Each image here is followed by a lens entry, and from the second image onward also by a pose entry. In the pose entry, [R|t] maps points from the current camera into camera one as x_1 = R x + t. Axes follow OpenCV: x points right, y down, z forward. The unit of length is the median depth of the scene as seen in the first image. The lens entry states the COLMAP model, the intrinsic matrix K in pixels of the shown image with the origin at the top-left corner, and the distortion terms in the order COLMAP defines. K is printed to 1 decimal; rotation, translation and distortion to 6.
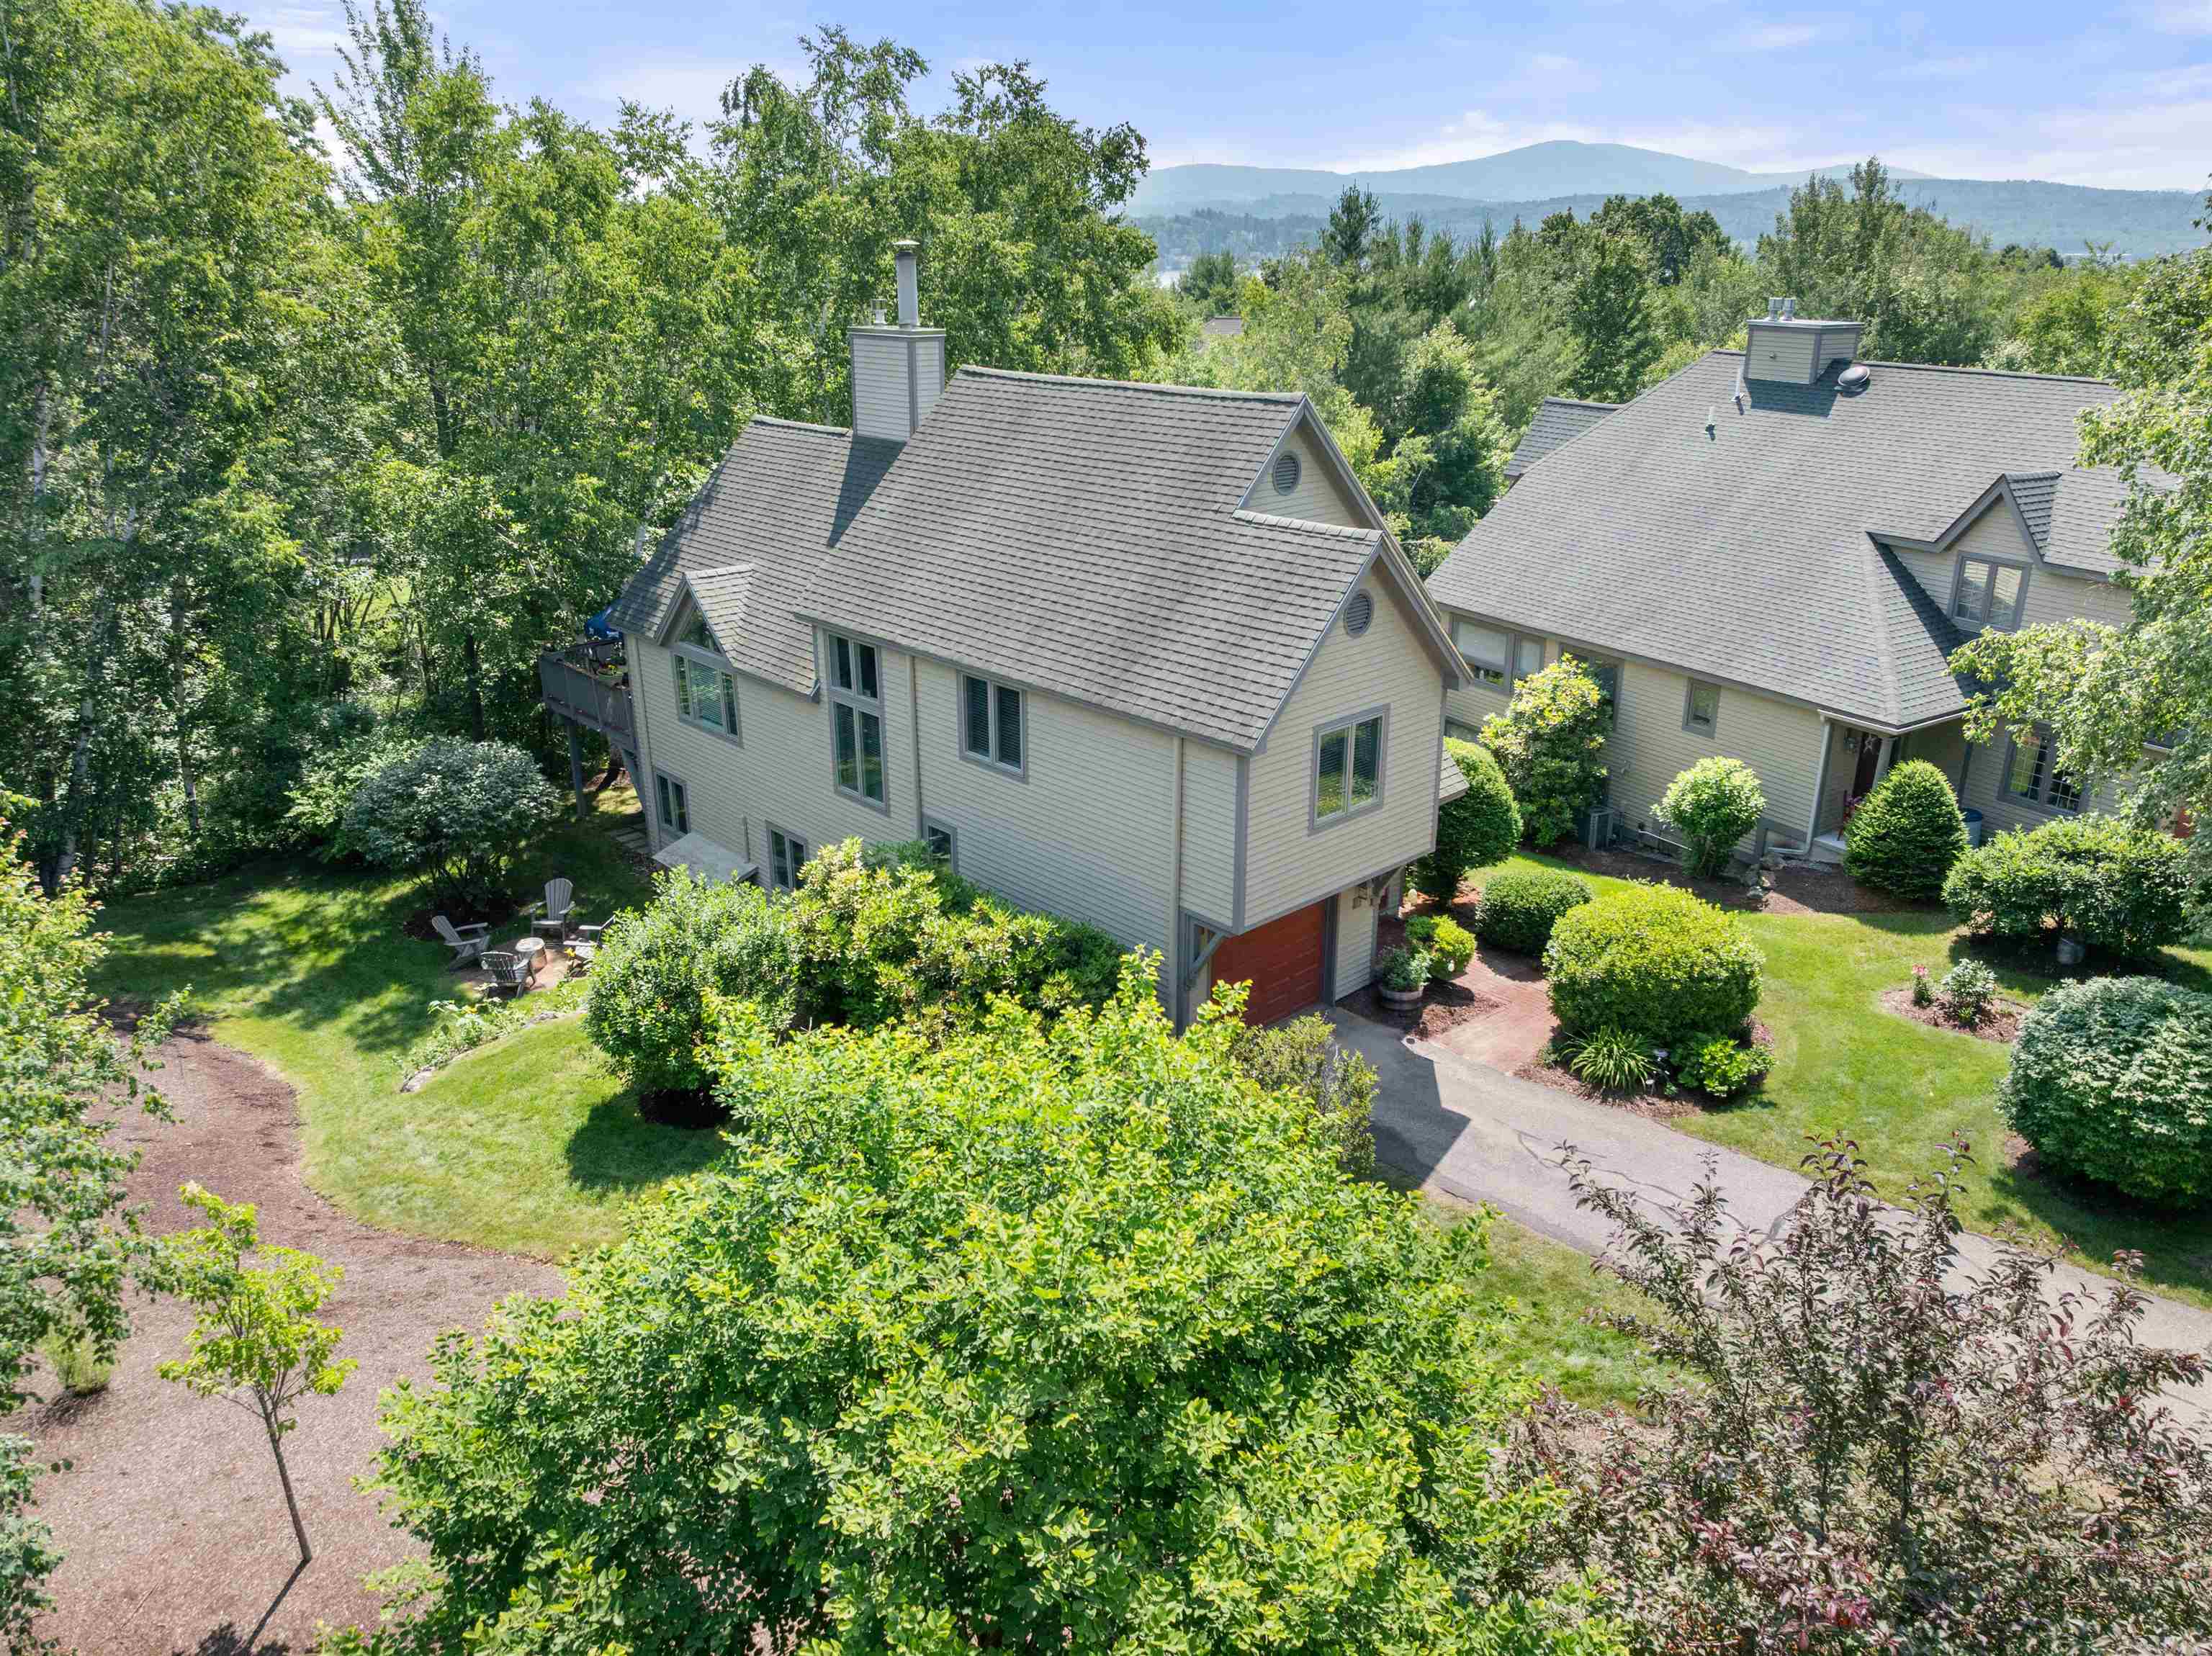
lens RADIAL K [[1562.6, 0, 1110.8], [0, 1562.6, 811.8], [0, 0, 1]] dist [-0.048397, 0.015588]
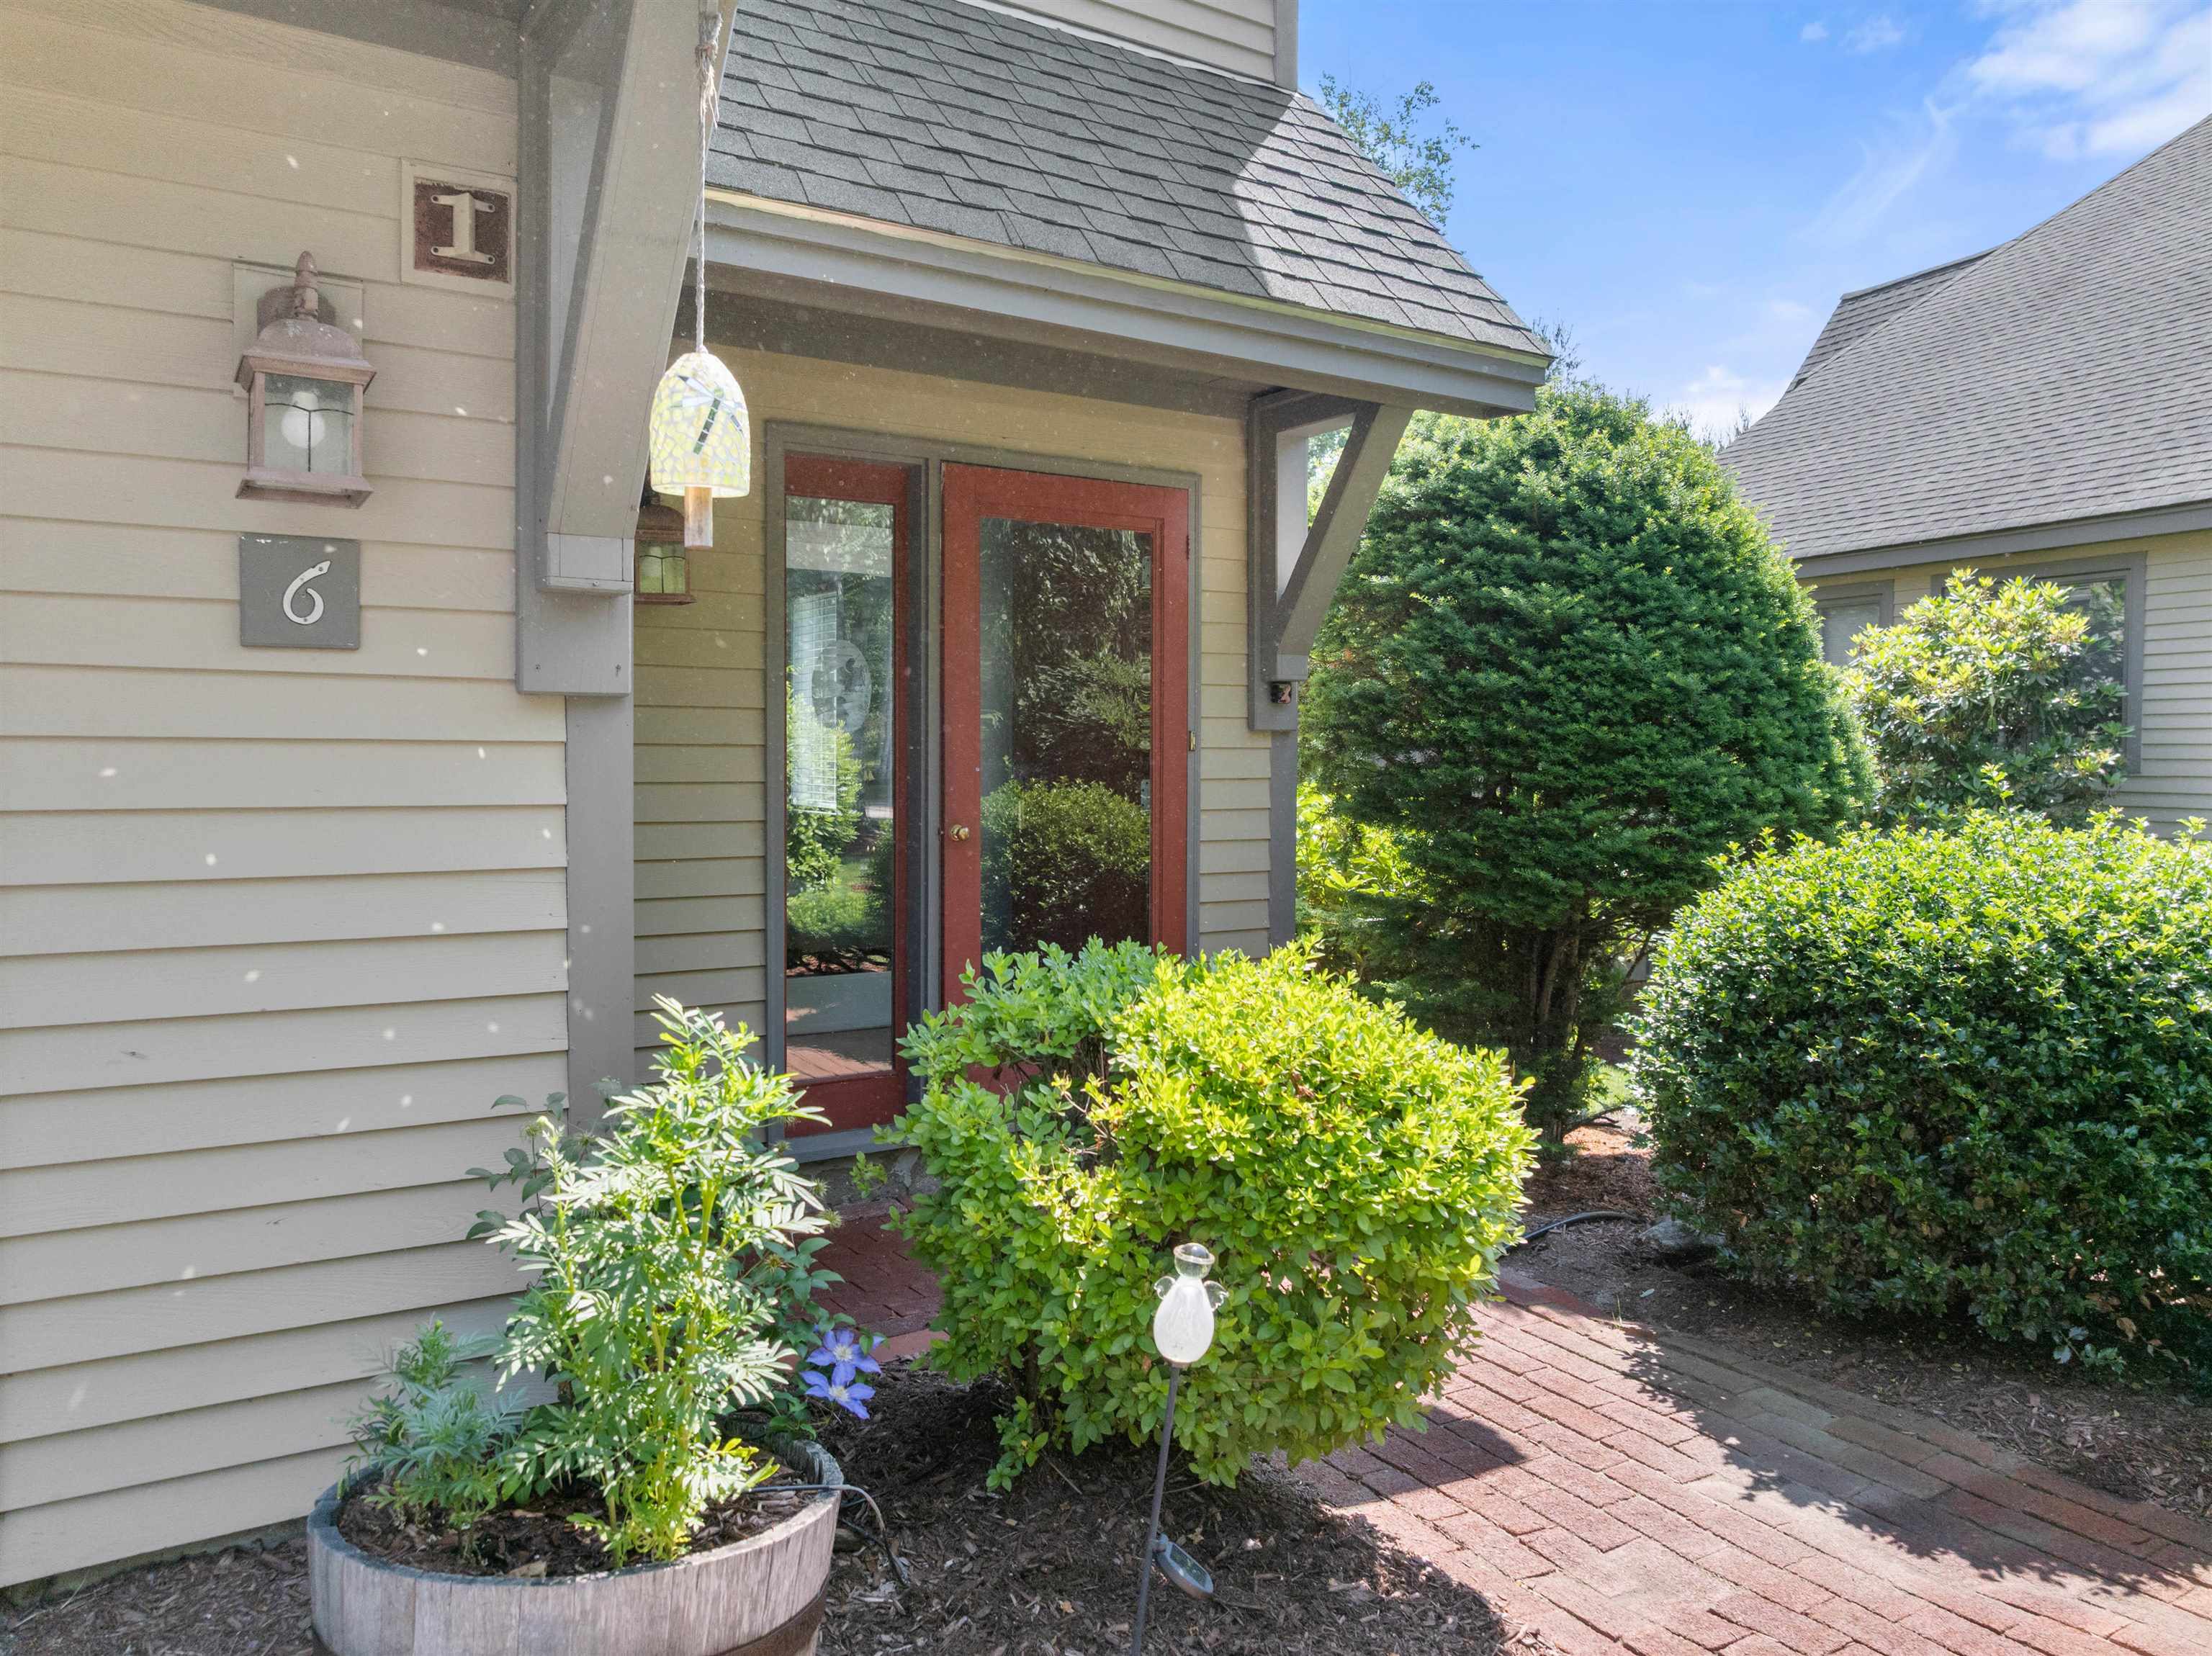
lens RADIAL K [[1562.6, 0, 1094.3], [0, 1562.6, 805.0], [0, 0, 1]] dist [-0.048397, 0.015588]
pose [[0.982429, 0.016833, -0.185878, 0.192293], [-0.073532, 0.950281, -0.302587, 0.083215], [0.171543, 0.310938, 0.934821, 0.760391]]
